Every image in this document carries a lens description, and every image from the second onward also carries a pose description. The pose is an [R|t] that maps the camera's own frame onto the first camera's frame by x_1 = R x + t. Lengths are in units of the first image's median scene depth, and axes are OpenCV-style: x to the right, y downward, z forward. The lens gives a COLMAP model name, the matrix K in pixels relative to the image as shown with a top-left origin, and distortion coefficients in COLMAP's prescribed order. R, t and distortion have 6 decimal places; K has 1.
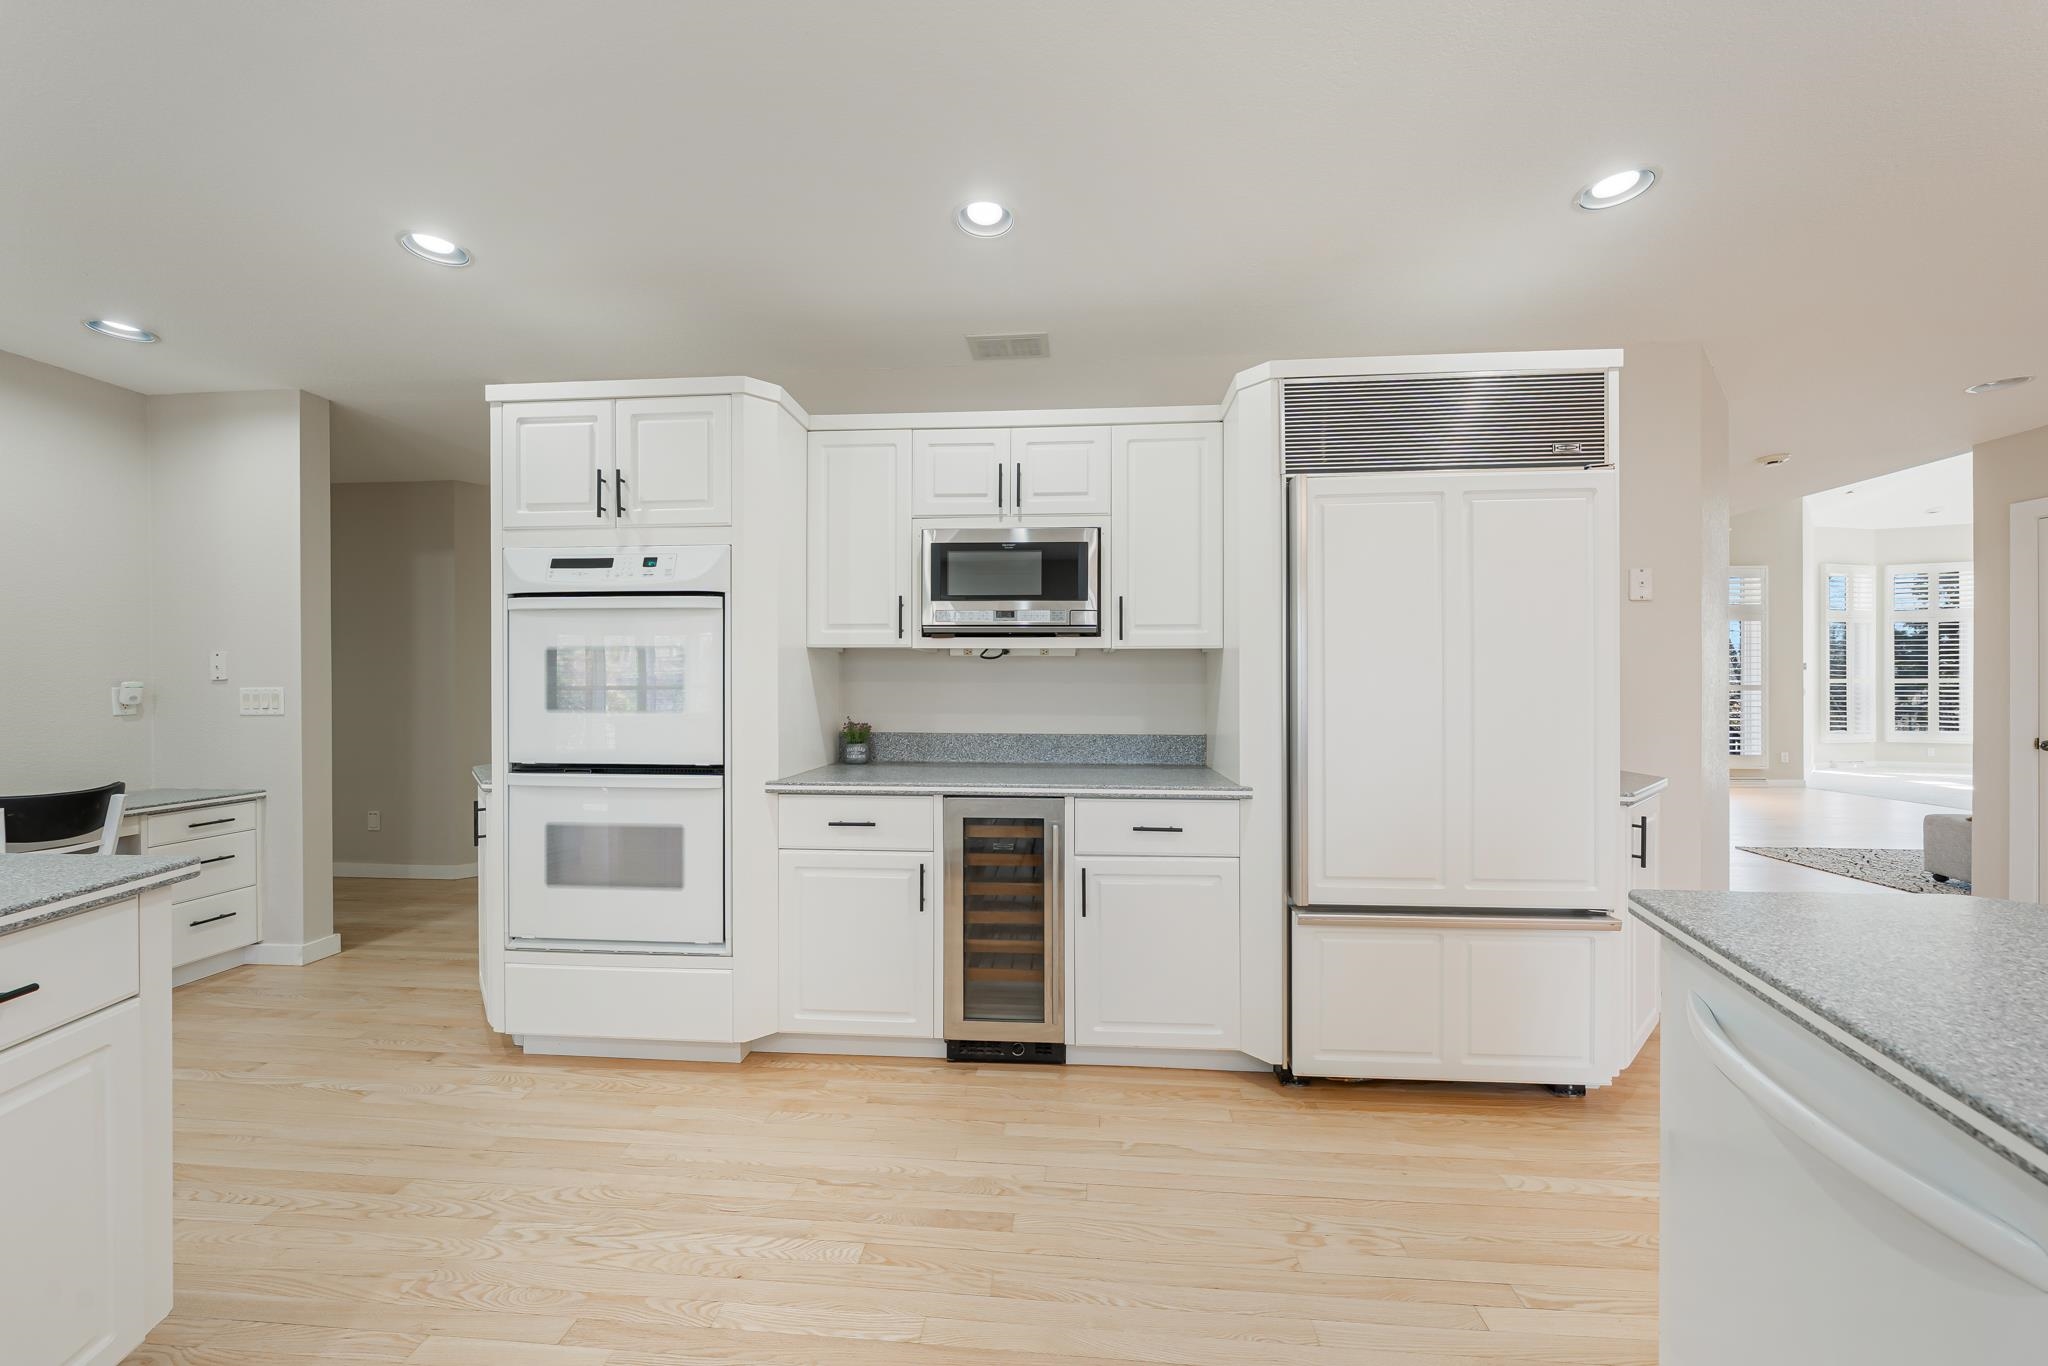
lens RADIAL K [[763.8, 0, 1020.2], [0, 763.8, 685.9], [0, 0, 1]] dist [-0.001687, -0.000331]
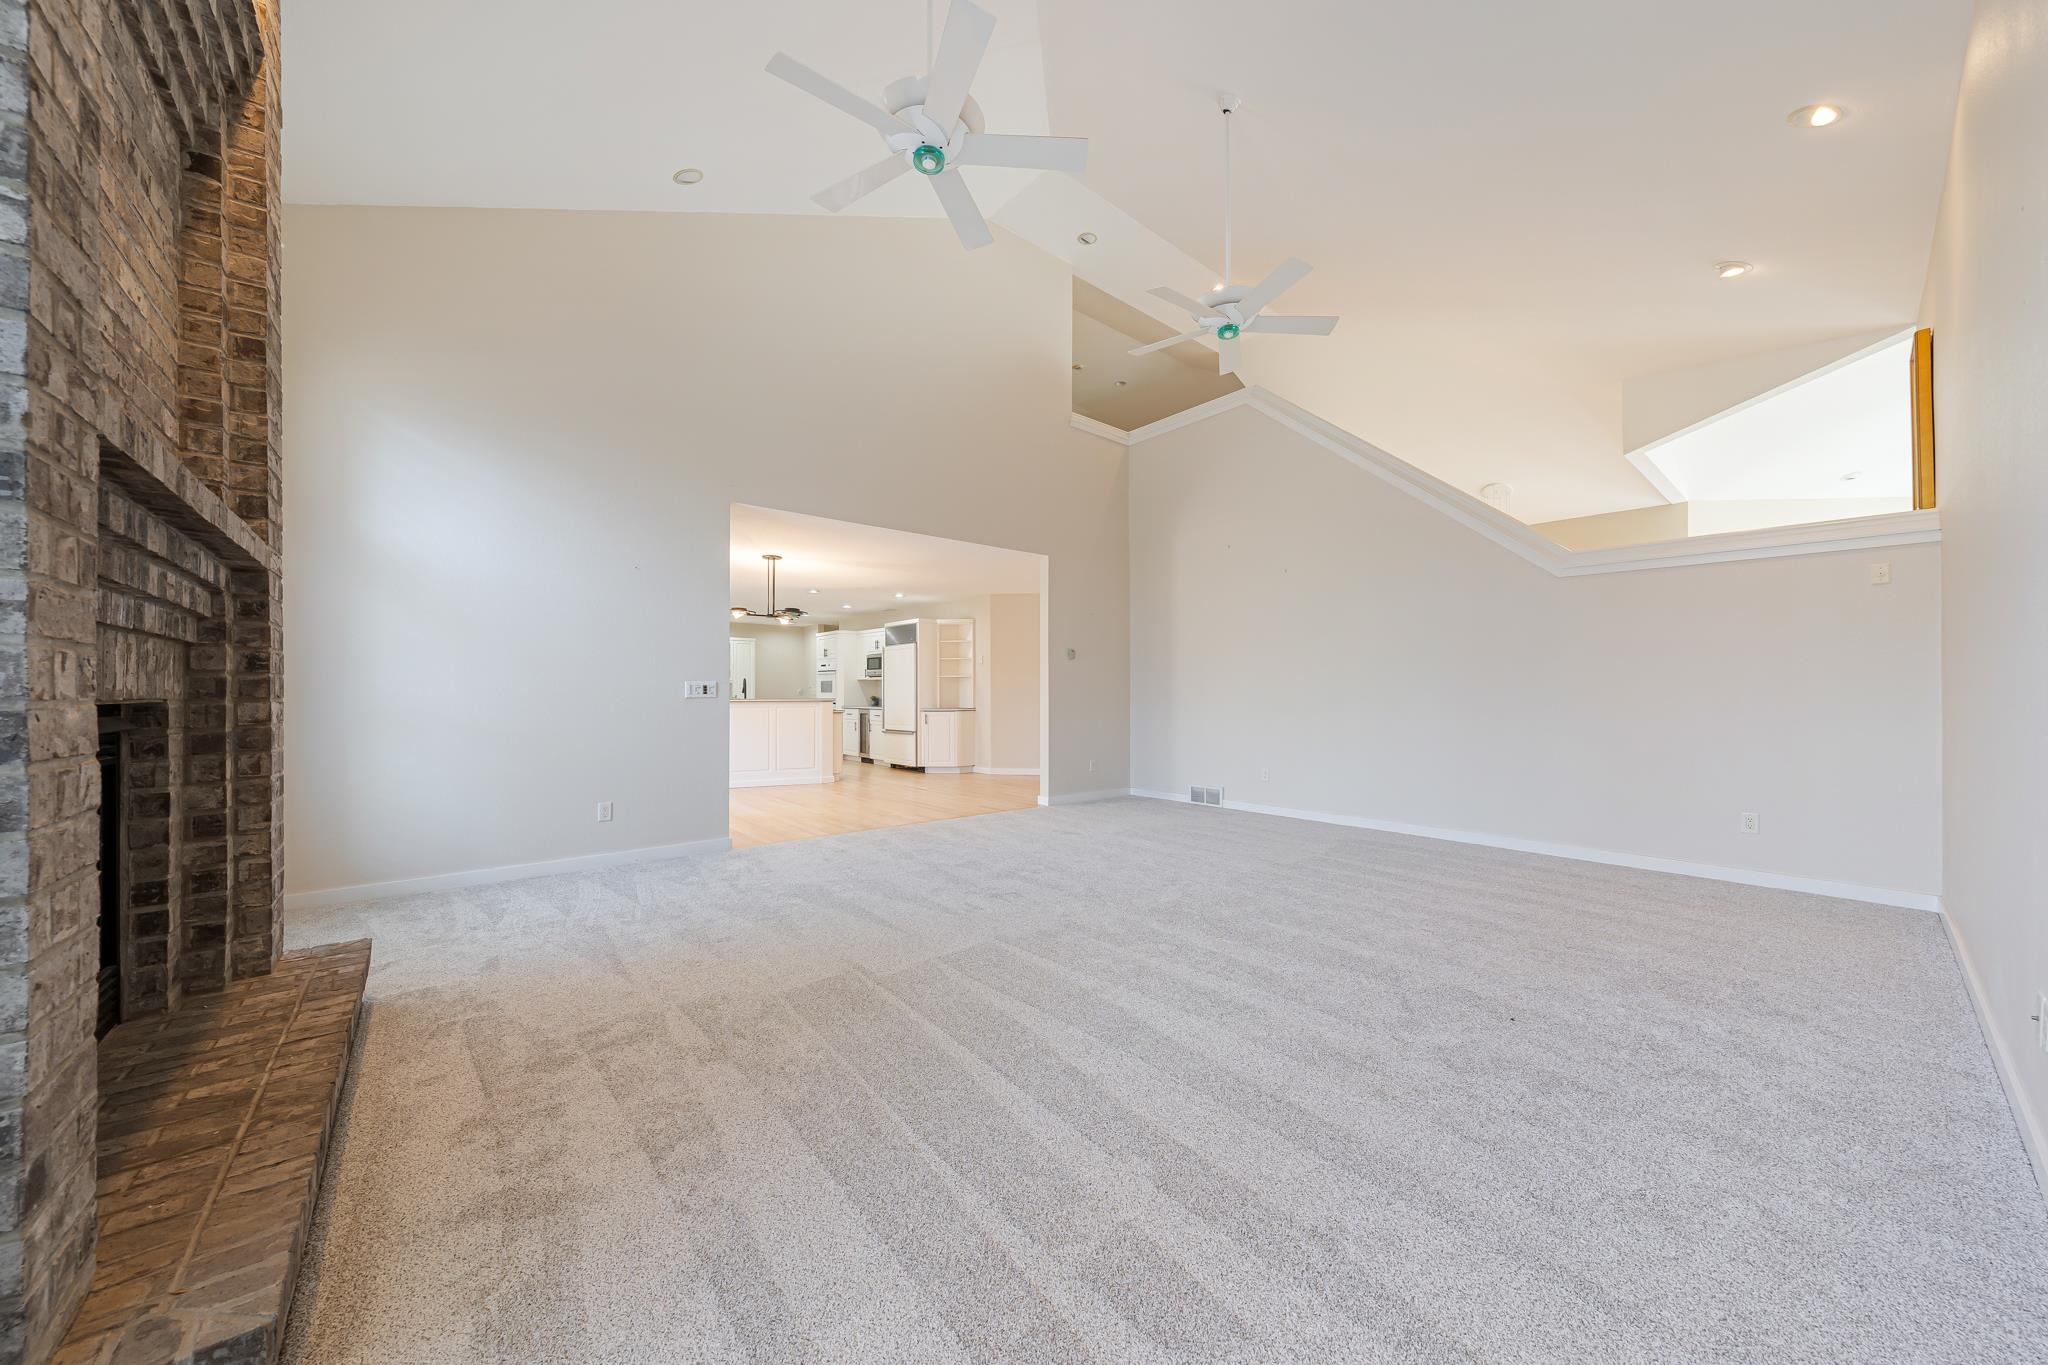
lens RADIAL K [[705.6, 0, 1028.7], [0, 705.6, 691.3], [0, 0, 1]] dist [-0.001852, -0.000016]
pose [[0.707787, -0.003435, -0.706418, 3.869859], [0.001914, 0.999994, -0.002945, 0.039563], [0.706423, 0.000733, 0.707789, -1.480368]]
